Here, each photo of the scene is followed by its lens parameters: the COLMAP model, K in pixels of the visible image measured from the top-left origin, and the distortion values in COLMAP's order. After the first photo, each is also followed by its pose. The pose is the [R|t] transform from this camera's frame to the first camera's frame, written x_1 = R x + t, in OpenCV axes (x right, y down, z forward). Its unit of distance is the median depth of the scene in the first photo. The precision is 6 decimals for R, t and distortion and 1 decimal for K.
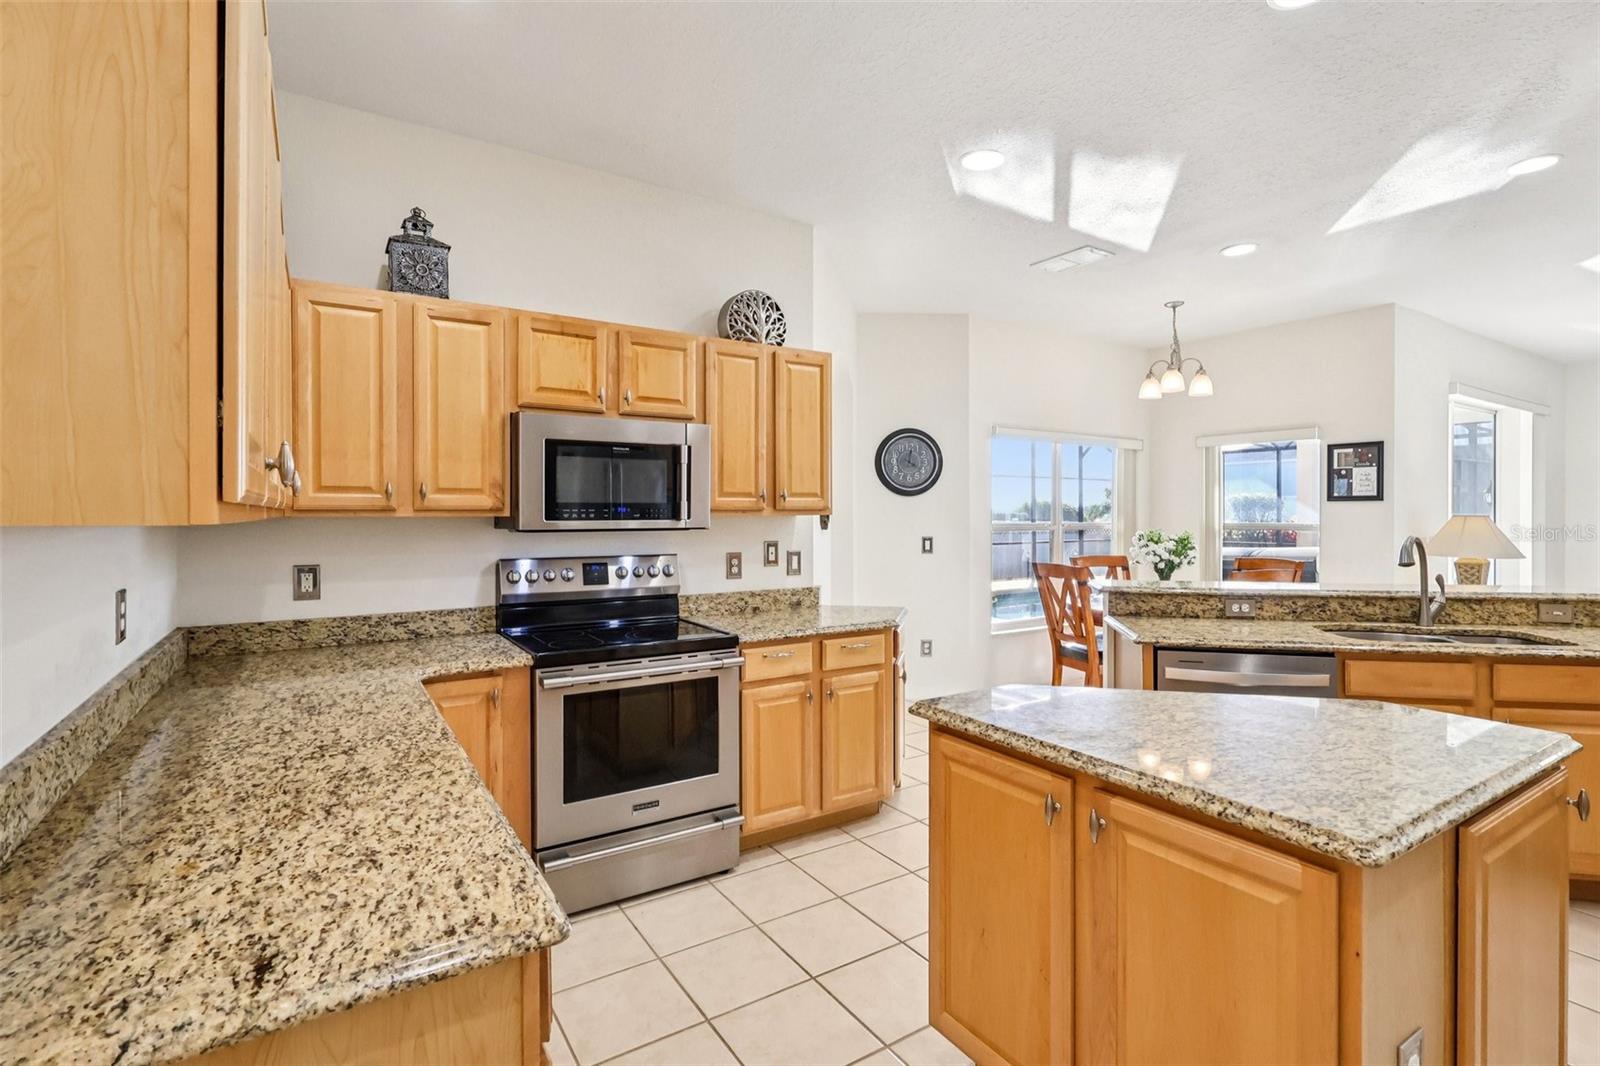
lens RADIAL K [[743.1, 0, 808.8], [0, 743.1, 519.8], [0, 0, 1]] dist [0.000339, -0.001266]
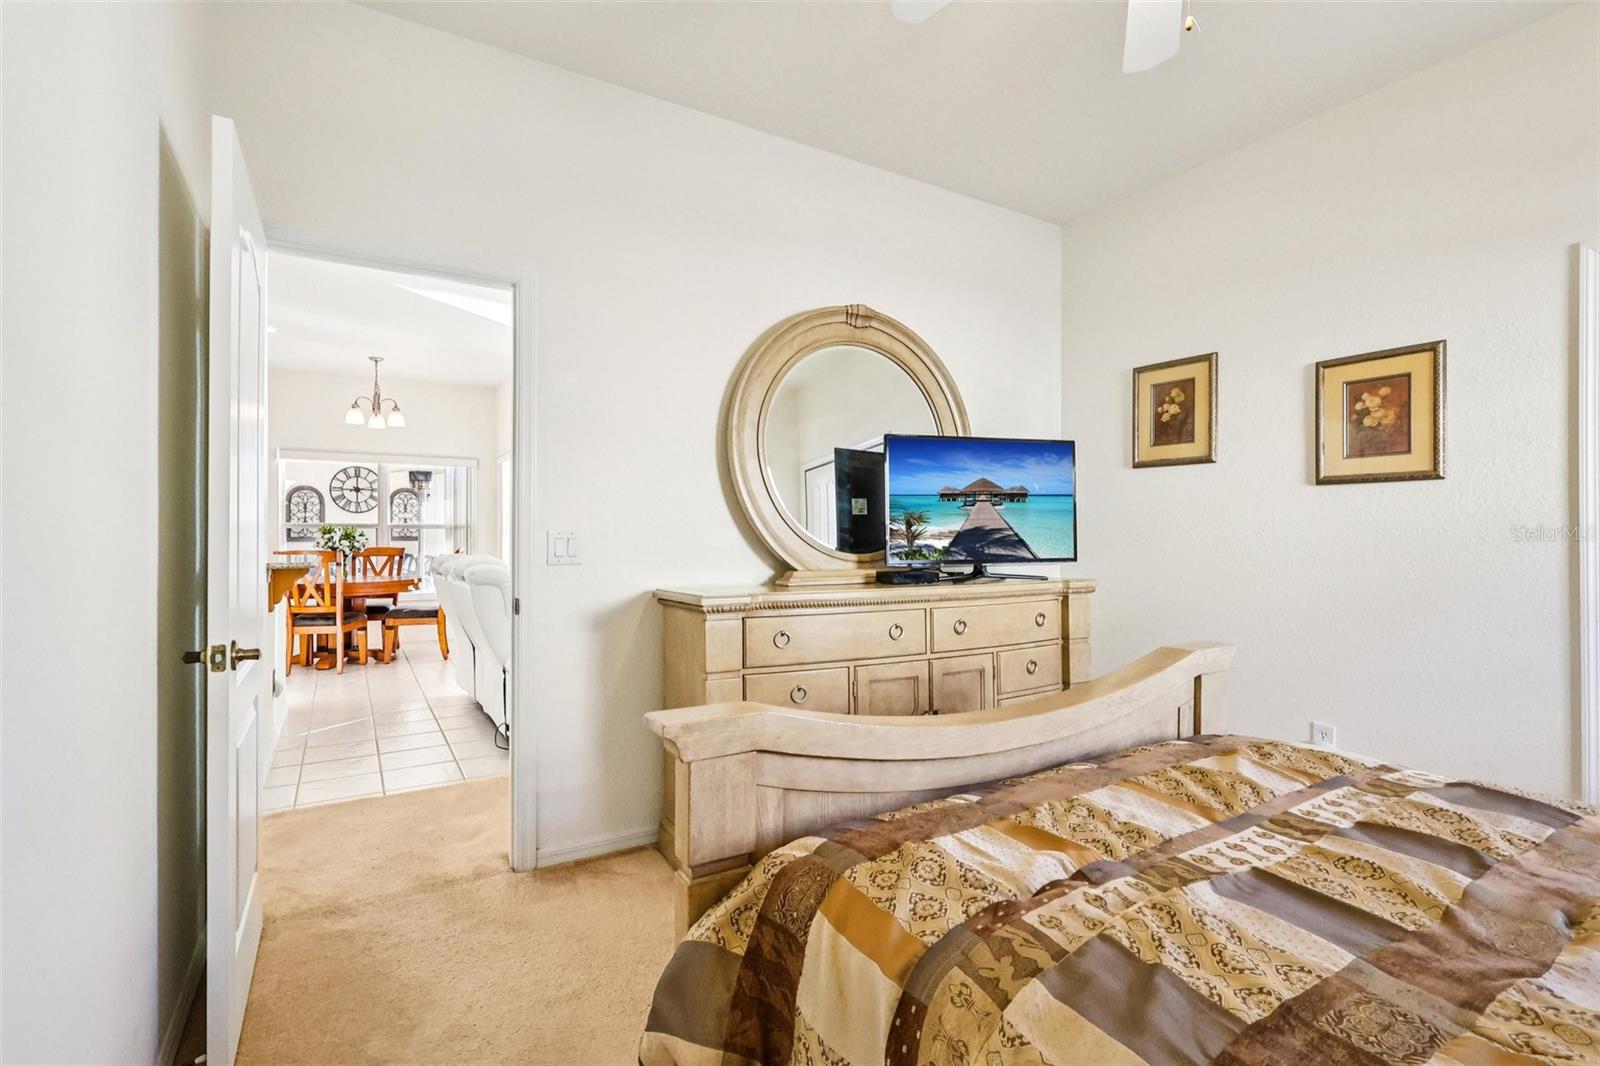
lens RADIAL K [[743.1, 0, 796.2], [0, 743.1, 538.4], [0, 0, 1]] dist [0.000339, -0.001266]
pose [[0.999852, 0.005782, -0.016227, 2.020835], [-0.005794, 0.999983, -0.000680, 0.050543], [0.016223, 0.000774, 0.999868, -0.527934]]
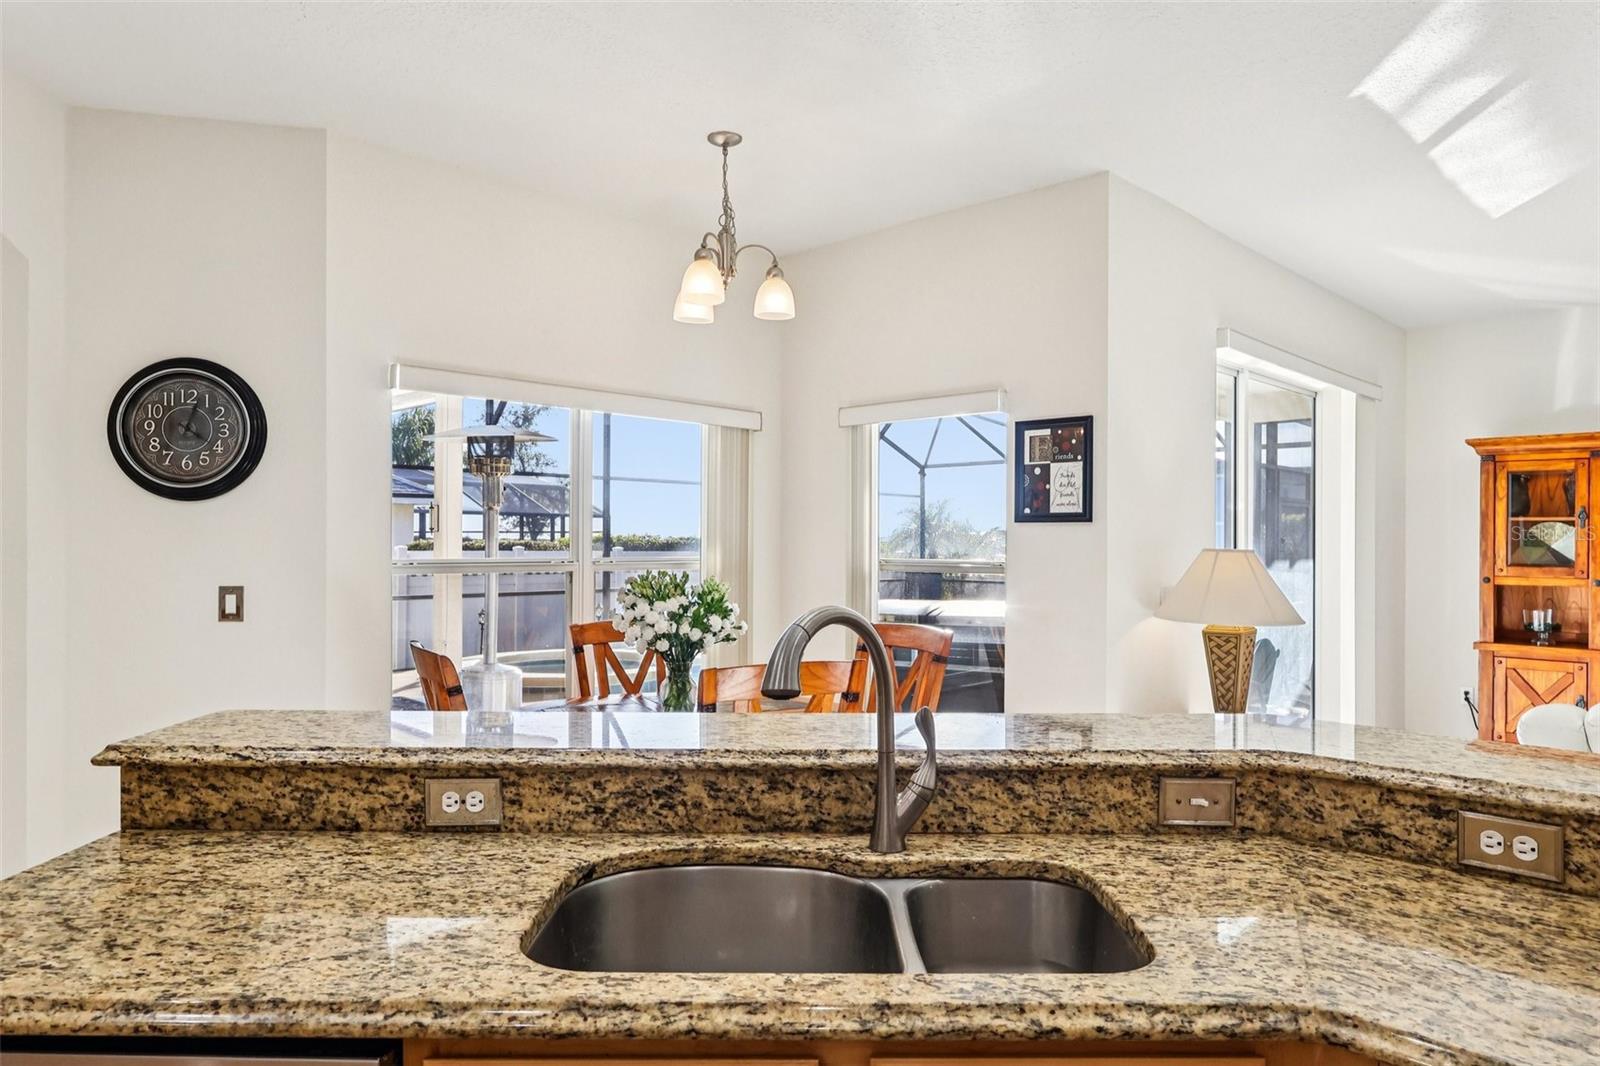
lens RADIAL K [[1018.7, 0, 796.1], [0, 1018.7, 540.1], [0, 0, 1]] dist [-0.006291, 0.001417]
pose [[0.976978, 0.008743, 0.213163, 0.619367], [-0.006832, 0.999930, -0.009700, -0.005048], [-0.213233, 0.008020, 0.976969, 0.470319]]
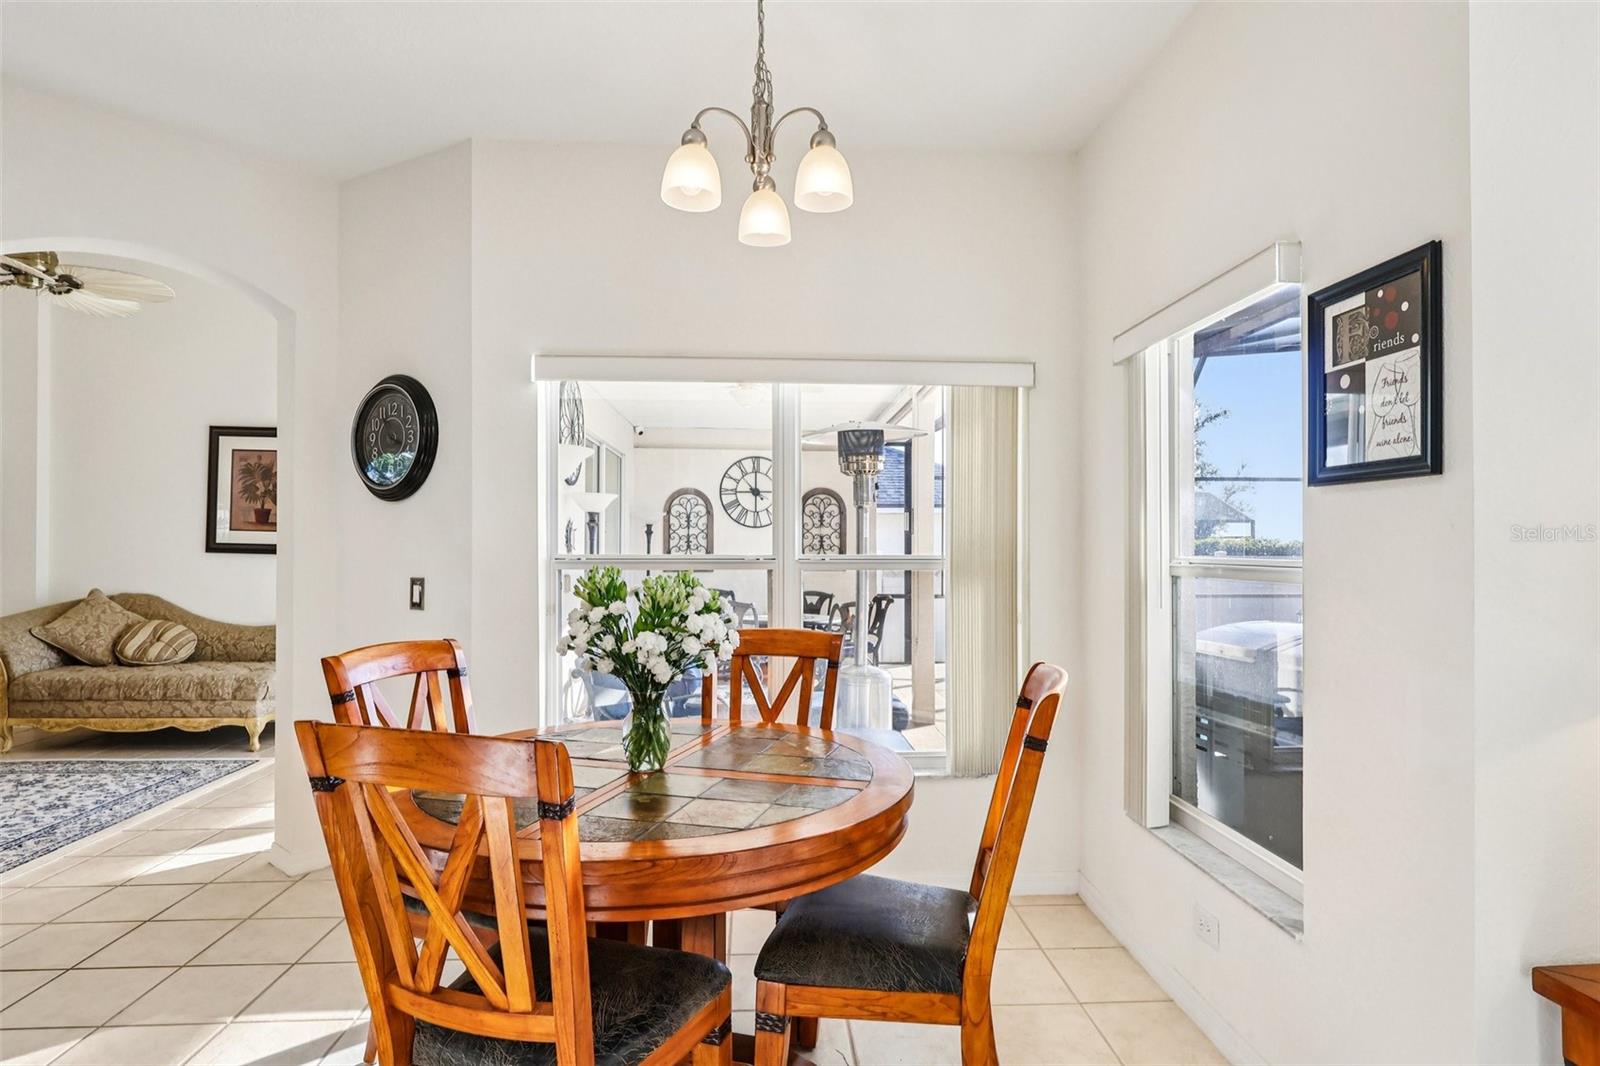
lens RADIAL K [[866.6, 0, 792.0], [0, 866.6, 546.1], [0, 0, 1]] dist [-0.003612, -0.000172]
pose [[0.865301, 0.002606, -0.501246, 1.152793], [-0.007089, 0.999950, -0.007039, 0.004760], [0.501203, 0.009644, 0.865276, 0.995010]]
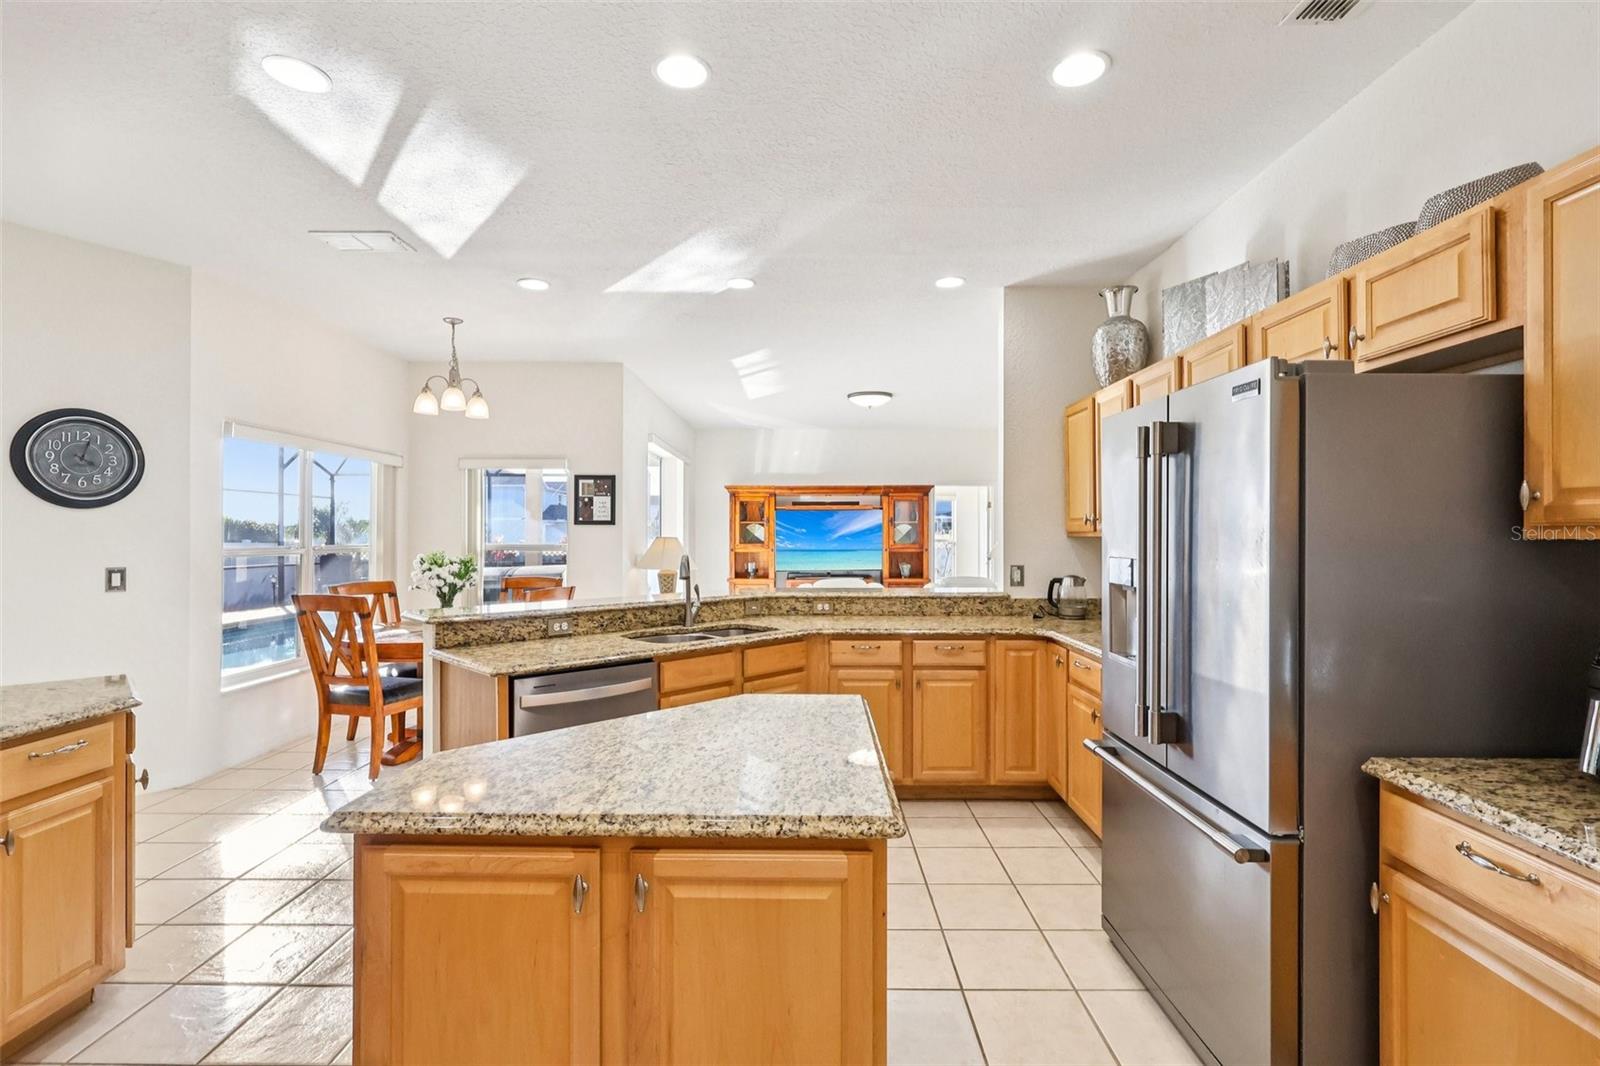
lens RADIAL K [[743.1, 0, 787.6], [0, 743.1, 531.9], [0, 0, 1]] dist [0.000339, -0.001266]
pose [[0.563725, 0.005717, 0.825943, -0.101276], [0.003389, 0.999952, -0.009234, -0.003588], [-0.825955, 0.008004, 0.563679, 0.142528]]
